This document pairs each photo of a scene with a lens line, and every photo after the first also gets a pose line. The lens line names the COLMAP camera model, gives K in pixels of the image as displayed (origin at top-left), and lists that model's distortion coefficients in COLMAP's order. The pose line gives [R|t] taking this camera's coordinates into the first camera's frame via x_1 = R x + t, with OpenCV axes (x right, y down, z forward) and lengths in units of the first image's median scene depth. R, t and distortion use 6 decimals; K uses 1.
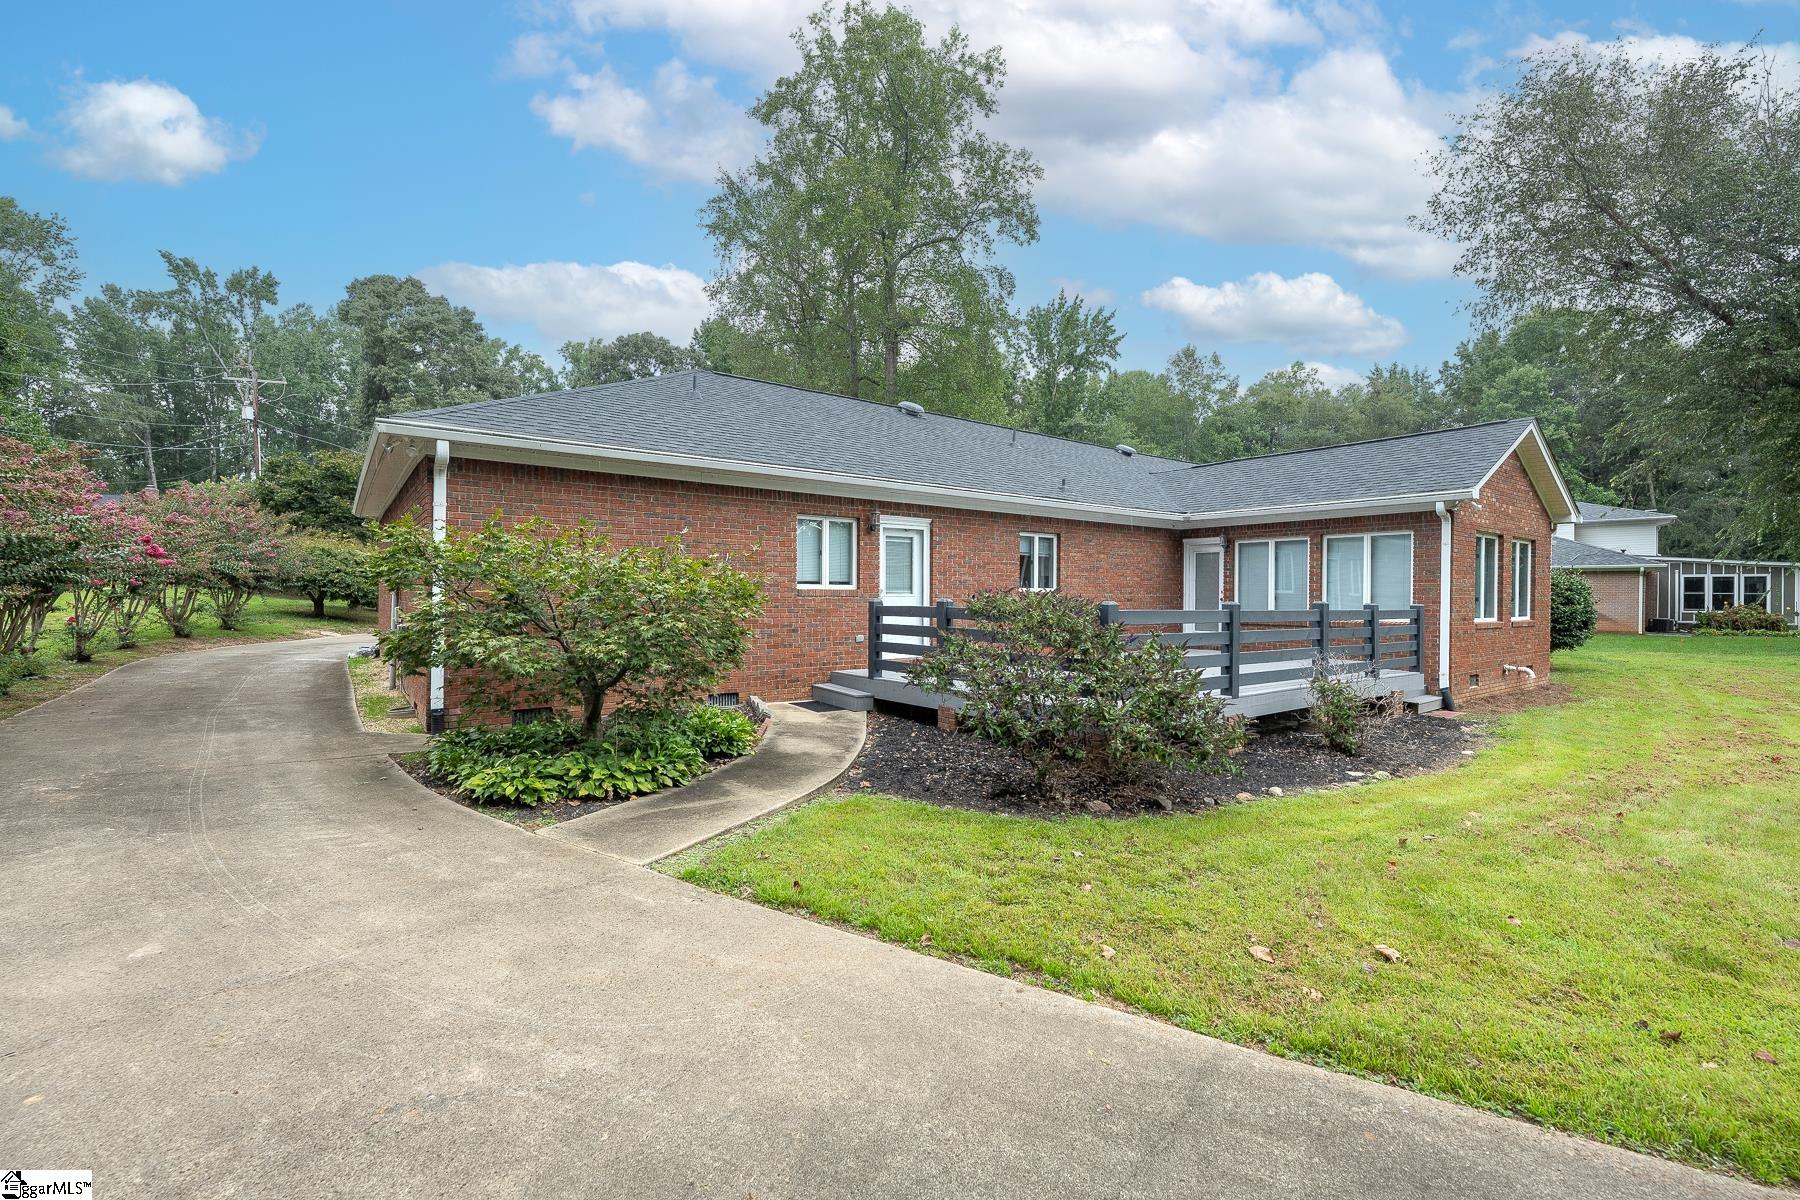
lens RADIAL K [[749.7, 0, 878.2], [0, 749.7, 609.8], [0, 0, 1]] dist [0.000148, -0.000245]
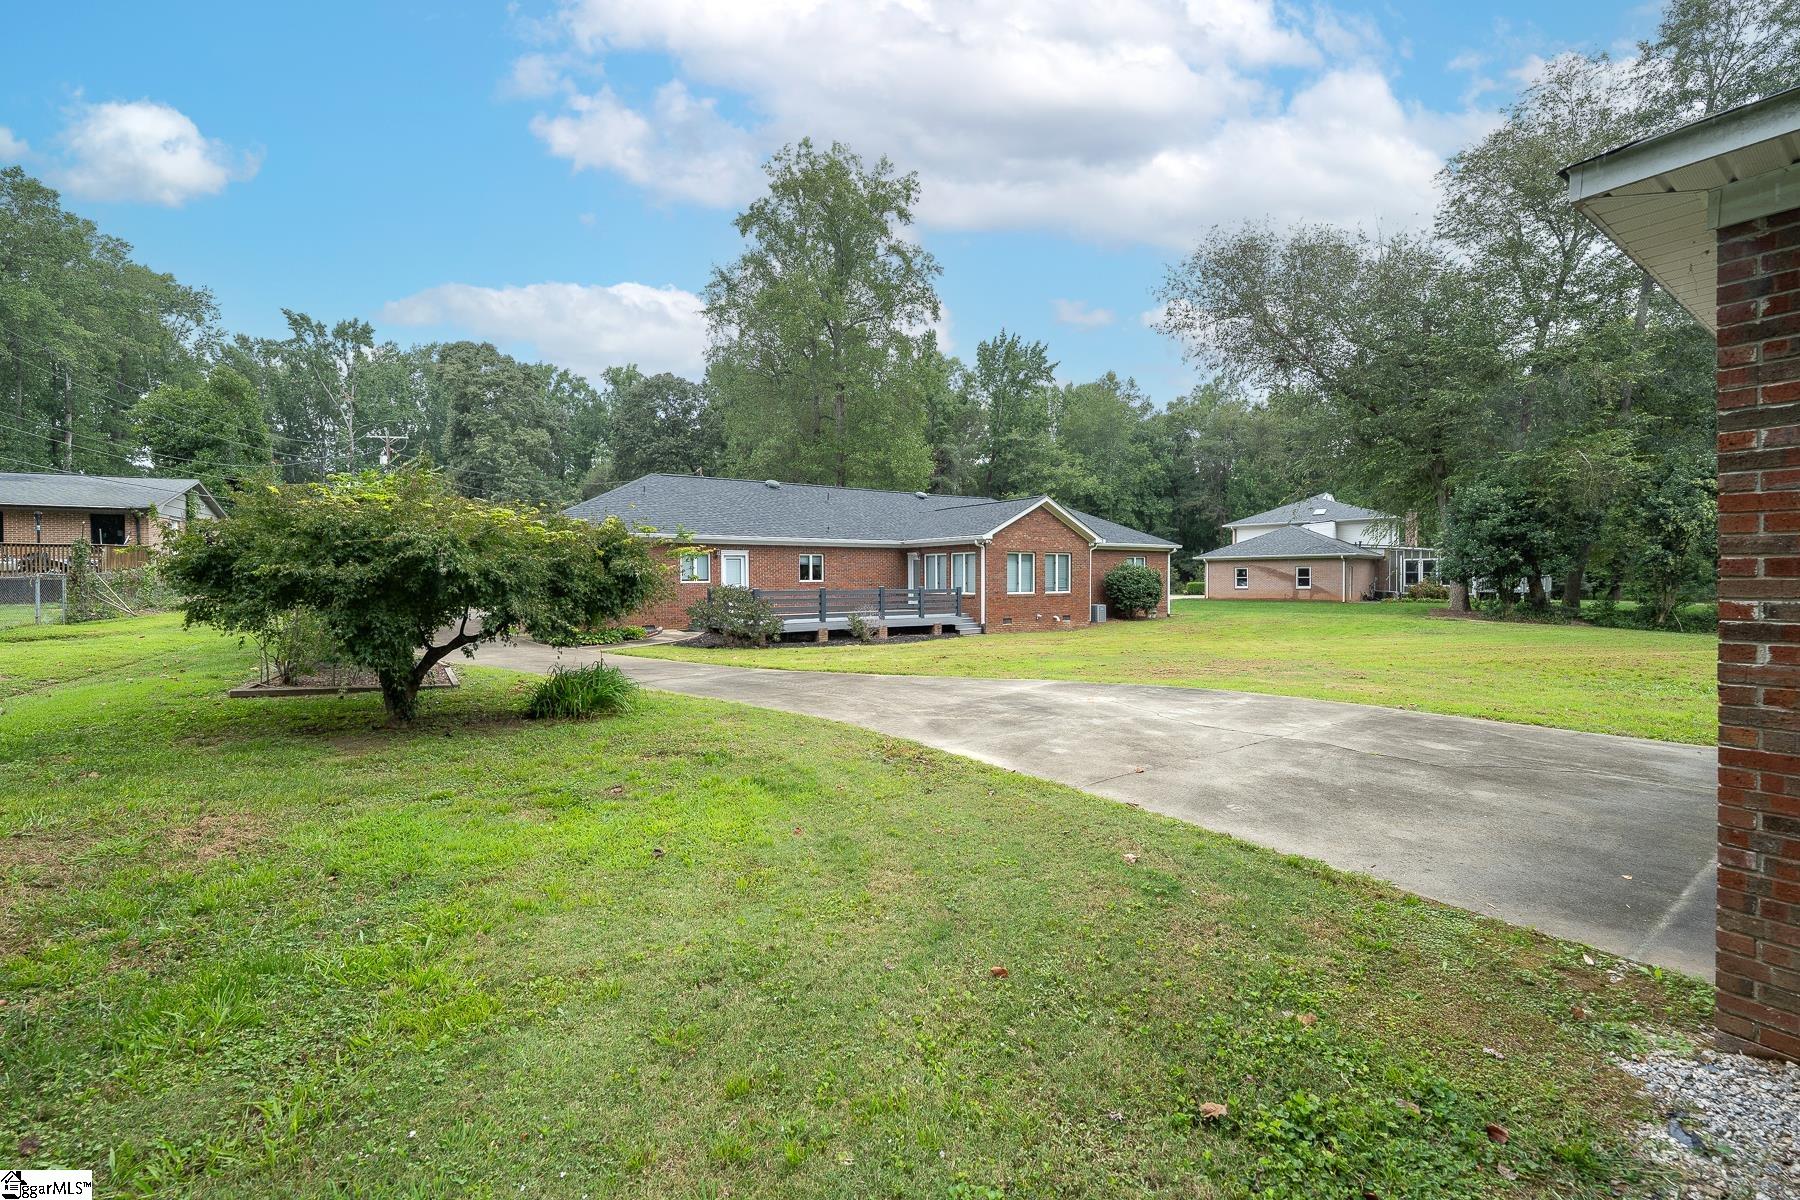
lens RADIAL K [[713.4, 0, 895.1], [0, 713.4, 599.6], [0, 0, 1]] dist [-0.000696, 0.000825]
pose [[0.999690, -0.010331, -0.022651, 0.095612], [0.010644, 0.999849, 0.013737, 0.000177], [0.022505, -0.013973, 0.999649, -0.193403]]
